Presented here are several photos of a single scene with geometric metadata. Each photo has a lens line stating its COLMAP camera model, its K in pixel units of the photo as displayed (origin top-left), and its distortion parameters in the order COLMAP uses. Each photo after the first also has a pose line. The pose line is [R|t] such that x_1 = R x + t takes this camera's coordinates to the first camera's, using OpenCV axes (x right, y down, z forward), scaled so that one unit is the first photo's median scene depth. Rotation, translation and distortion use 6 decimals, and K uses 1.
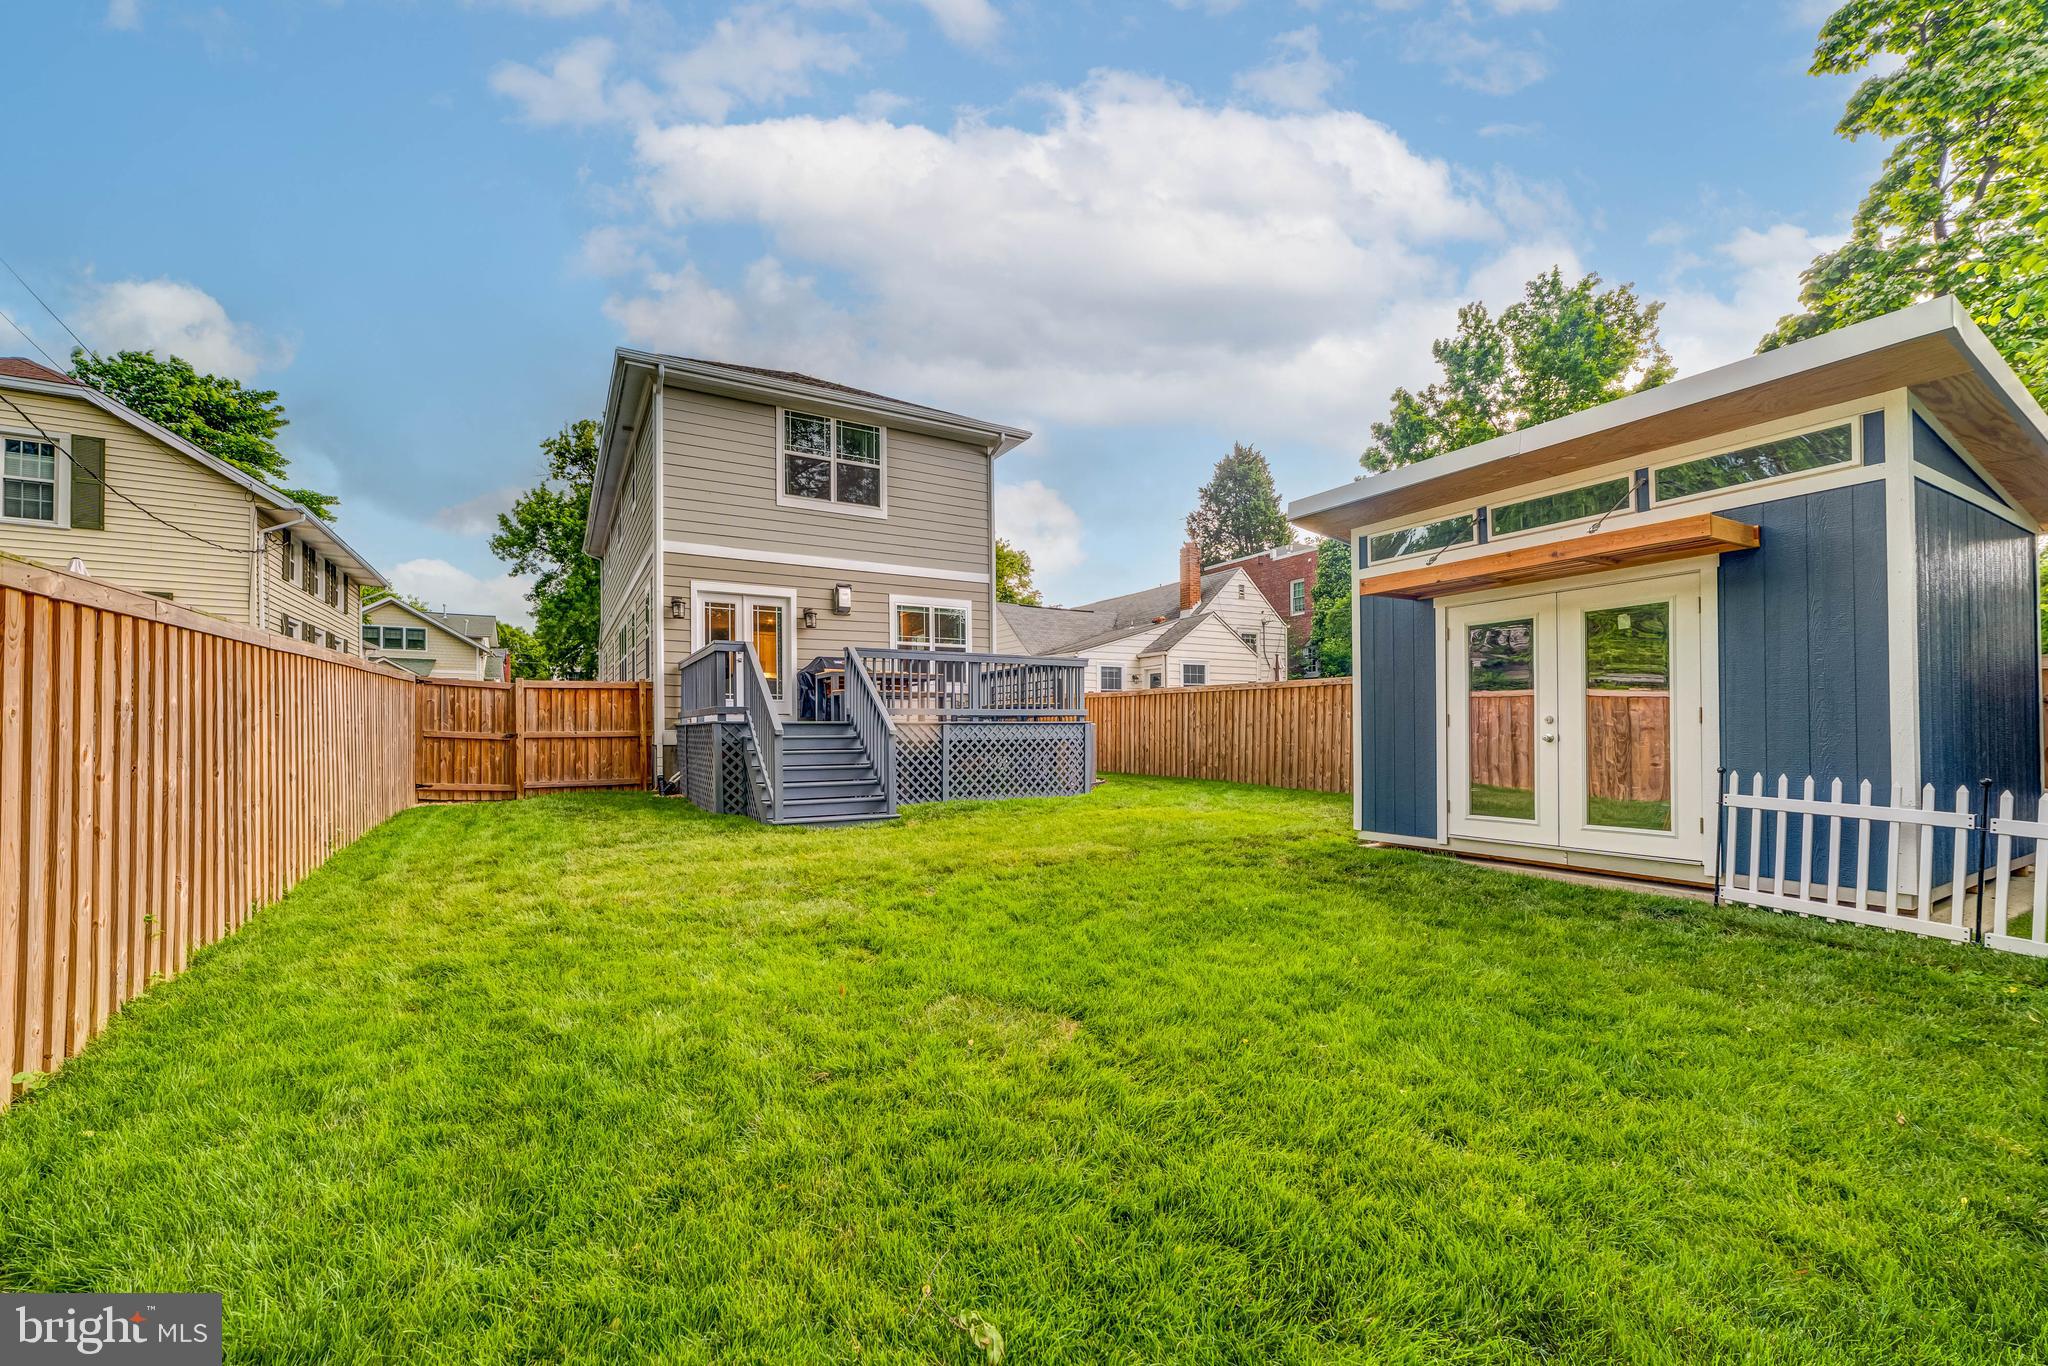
lens RADIAL K [[819.0, 0, 1023.4], [0, 819.0, 734.2], [0, 0, 1]] dist [0.008686, 0.000114]
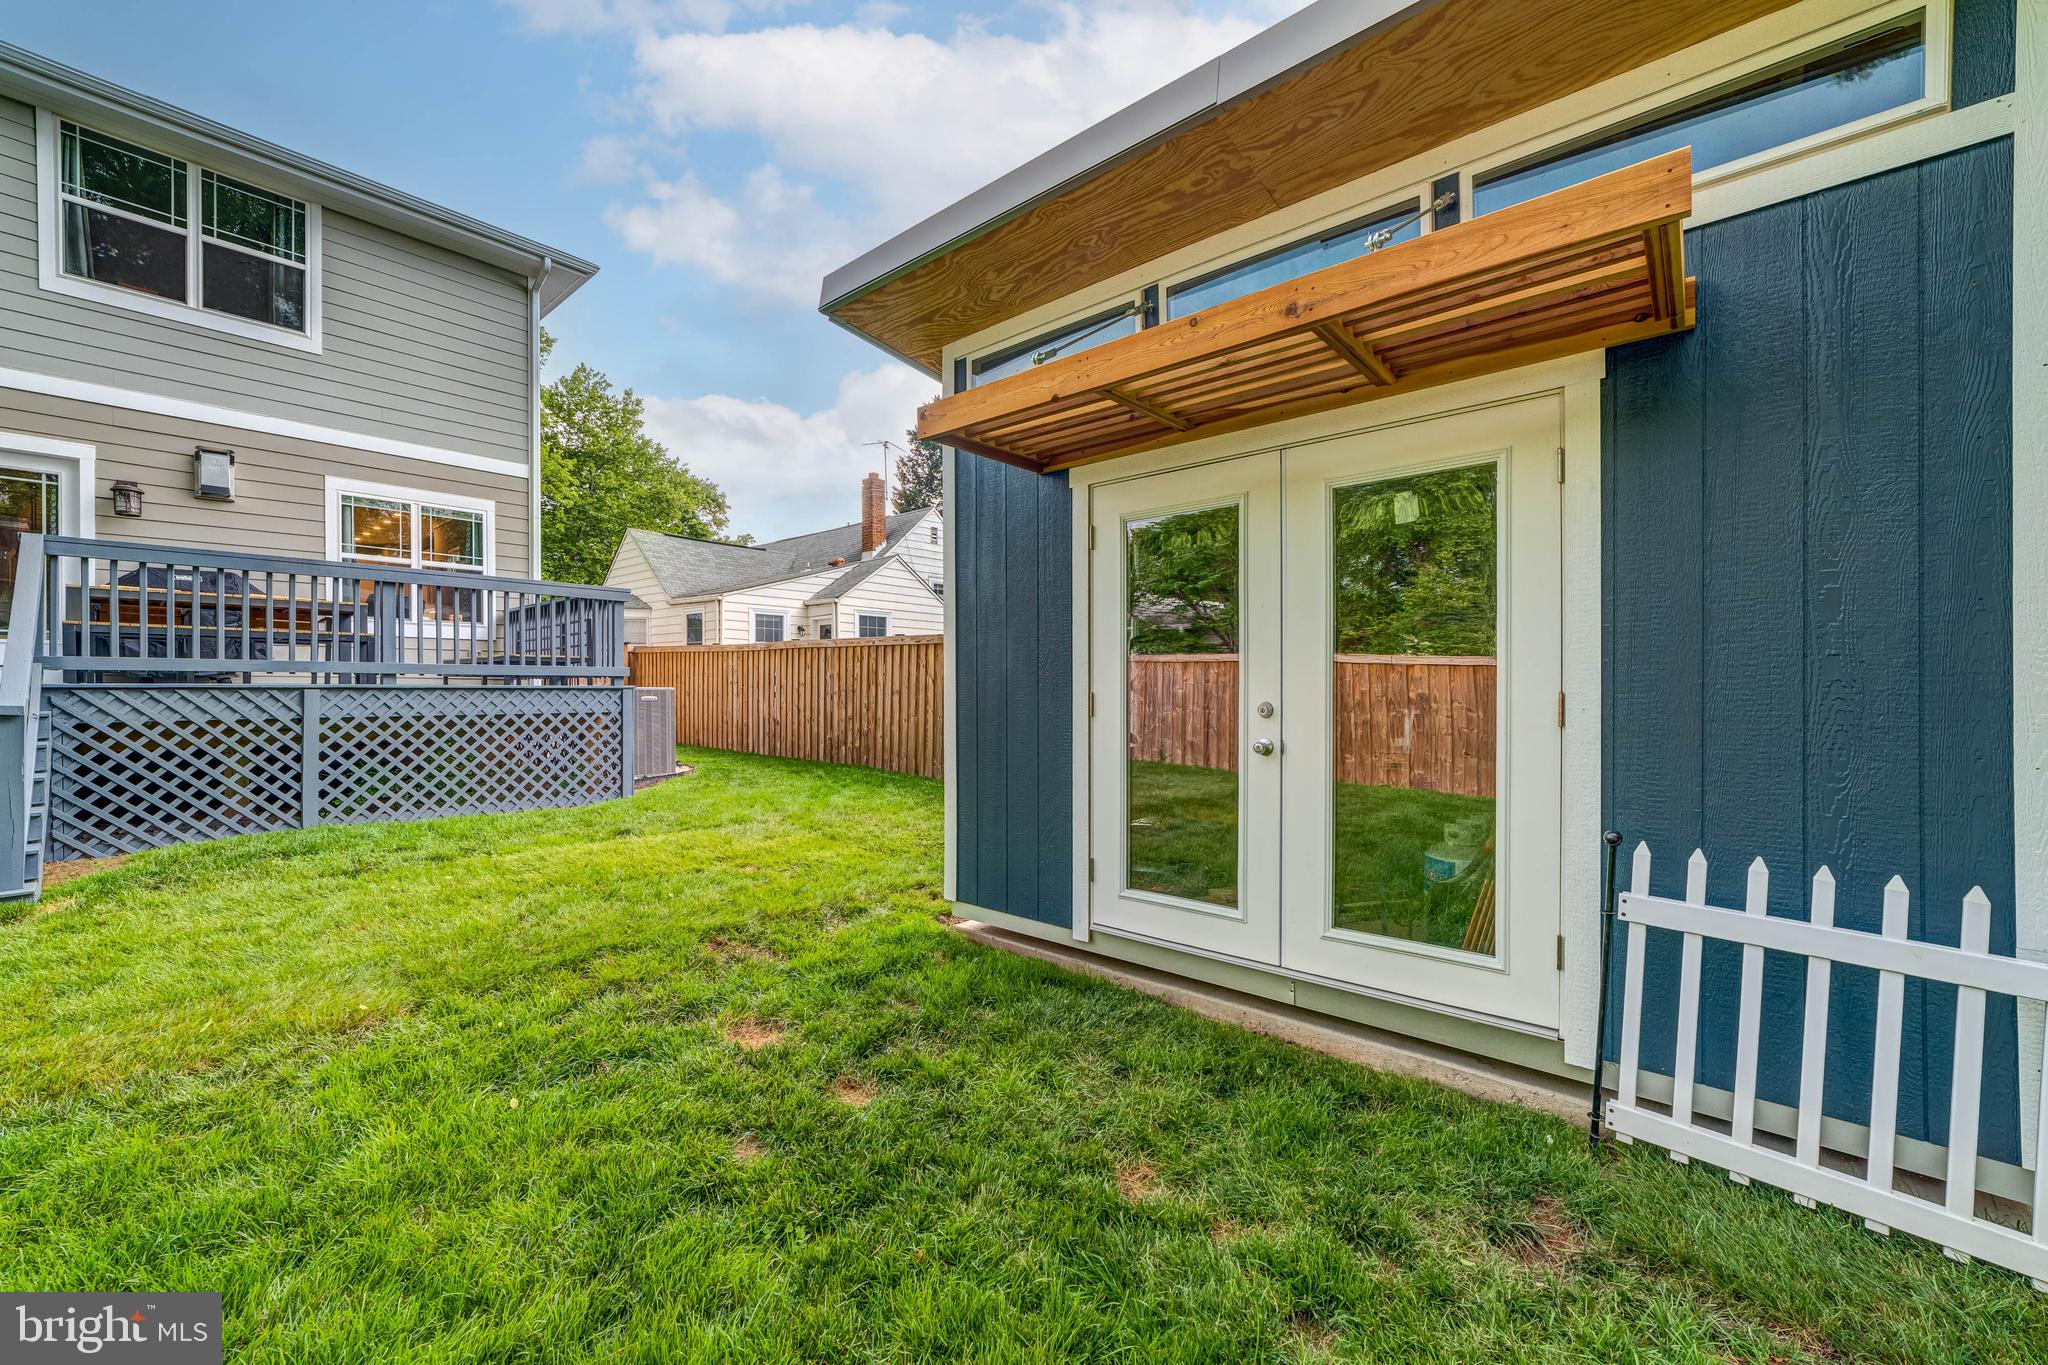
lens RADIAL K [[805.5, 0, 1024.0], [0, 805.5, 682.5], [0, 0, 1]] dist [0.000175, 0.000075]
pose [[0.950353, 0.013562, 0.310879, 0.164969], [-0.010059, 0.999867, -0.012867, -0.012139], [-0.311012, 0.009101, 0.950362, 0.274605]]
